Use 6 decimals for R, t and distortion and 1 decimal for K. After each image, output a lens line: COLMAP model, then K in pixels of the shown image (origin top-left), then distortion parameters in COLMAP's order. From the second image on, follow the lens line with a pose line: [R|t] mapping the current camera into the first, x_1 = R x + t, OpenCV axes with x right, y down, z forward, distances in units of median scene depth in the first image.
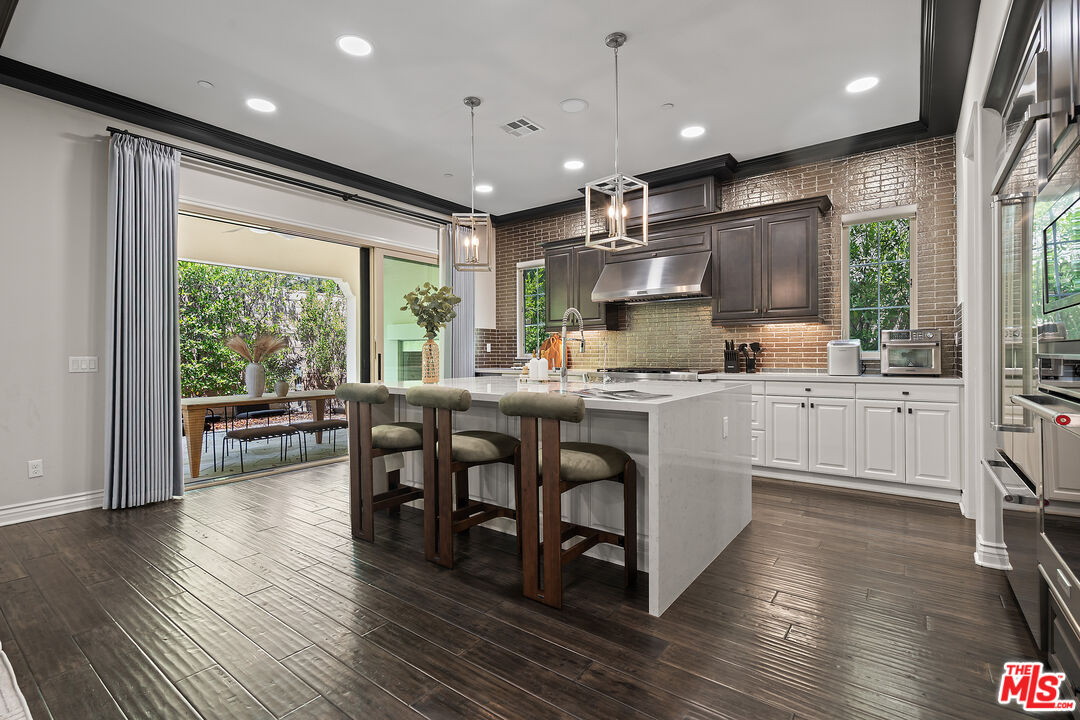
lens RADIAL K [[493.4, 0, 540.0], [0, 493.4, 352.4], [0, 0, 1]] dist [-0.002223, -0.000268]
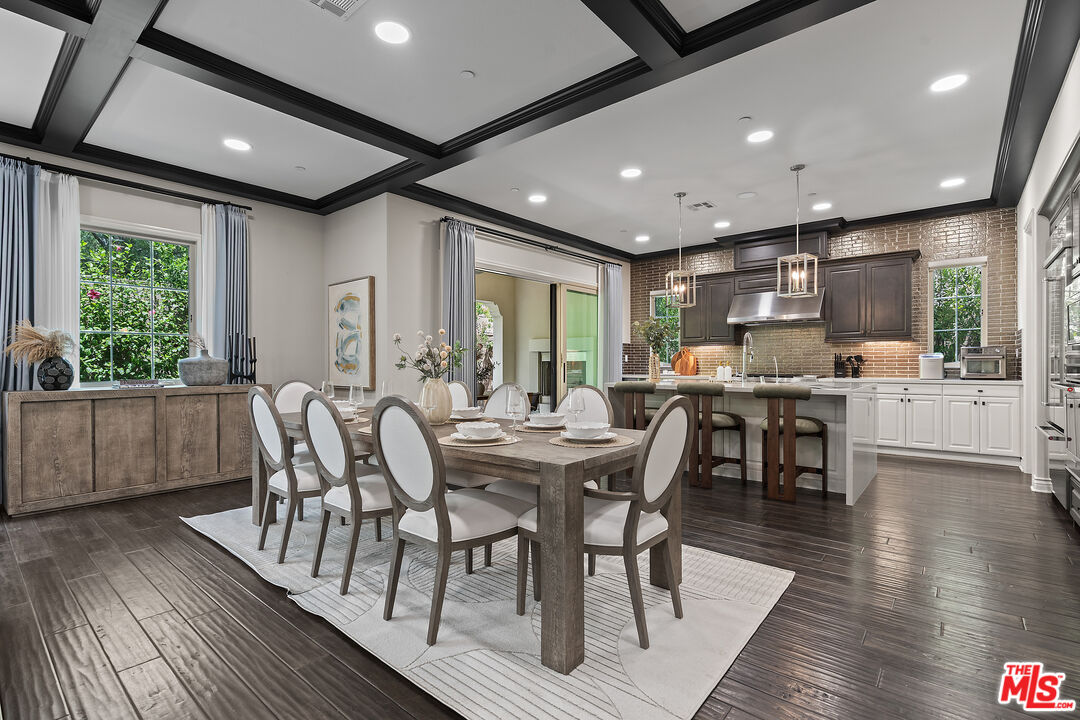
lens RADIAL K [[497.4, 0, 539.9], [0, 497.4, 363.6], [0, 0, 1]] dist [-0.002188, -0.000185]
pose [[0.998629, 0.002293, -0.052290, -0.422919], [-0.002099, 0.999991, 0.003769, -0.000417], [0.052298, -0.003654, 0.998625, -0.467360]]
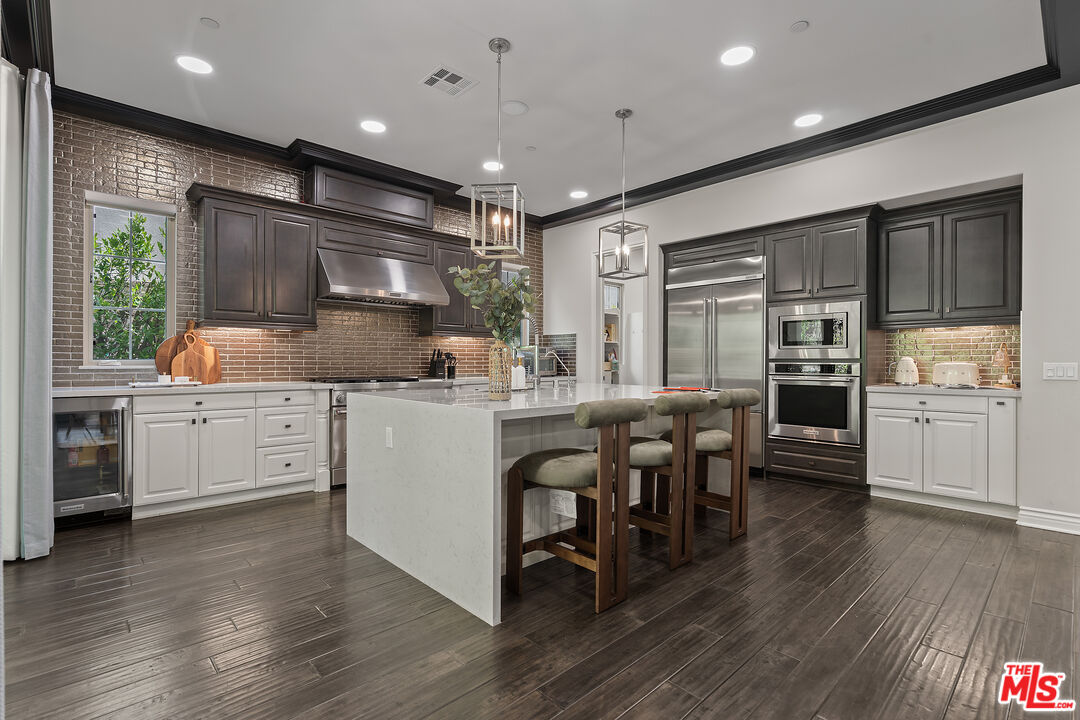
lens RADIAL K [[510.1, 0, 541.5], [0, 510.1, 354.5], [0, 0, 1]] dist [-0.000865, -0.000170]
pose [[0.163475, 0.016962, 0.986402, -0.819479], [-0.003274, 0.999856, -0.016650, 0.005905], [-0.986542, -0.000507, 0.163507, 0.702643]]
